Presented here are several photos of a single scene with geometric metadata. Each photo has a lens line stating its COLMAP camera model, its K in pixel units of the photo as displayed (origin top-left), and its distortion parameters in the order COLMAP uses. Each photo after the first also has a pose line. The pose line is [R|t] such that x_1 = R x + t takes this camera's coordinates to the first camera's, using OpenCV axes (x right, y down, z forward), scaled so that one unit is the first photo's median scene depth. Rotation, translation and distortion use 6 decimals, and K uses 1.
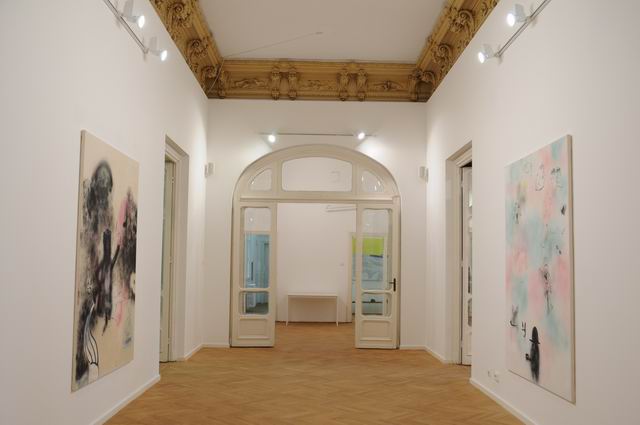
lens RADIAL K [[631.9, 0, 318.0], [0, 631.9, 219.1], [0, 0, 1]] dist [-0.035254, 0.000000]
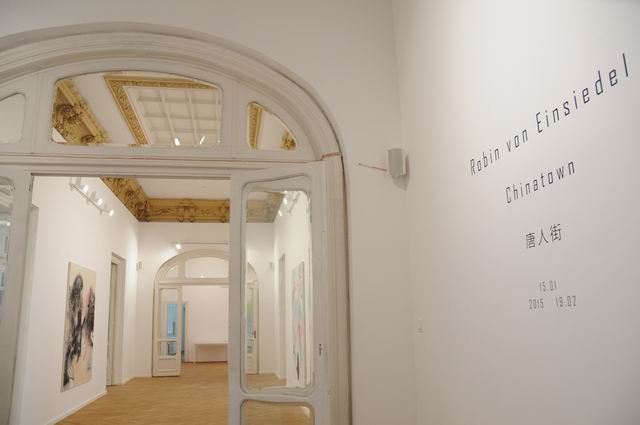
lens RADIAL K [[507.9, 0, 322.2], [0, 507.9, 216.6], [0, 0, 1]] dist [-0.122095, 0.086217]
pose [[0.987161, -0.006303, 0.159604, 0.100475], [0.026759, 0.991625, -0.126346, -0.033397], [-0.157471, 0.128995, 0.979062, -0.399503]]
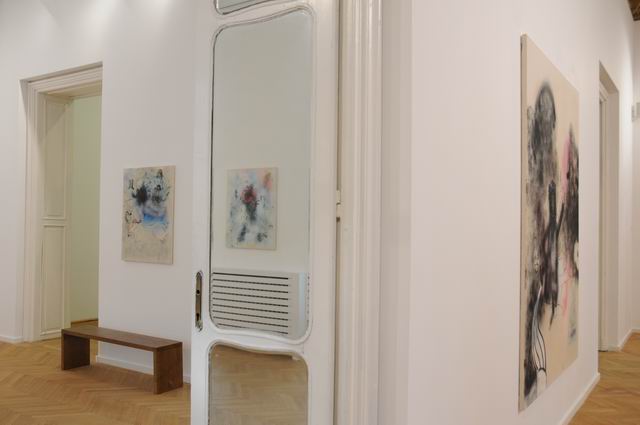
lens RADIAL K [[594.3, 0, 320.0], [0, 594.3, 215.8], [0, 0, 1]] dist [-0.039545, 0.000000]
pose [[0.833014, -0.015654, -0.553030, -0.112226], [0.040861, 0.998610, 0.033282, 0.013711], [0.551741, -0.050322, 0.832496, 0.181490]]
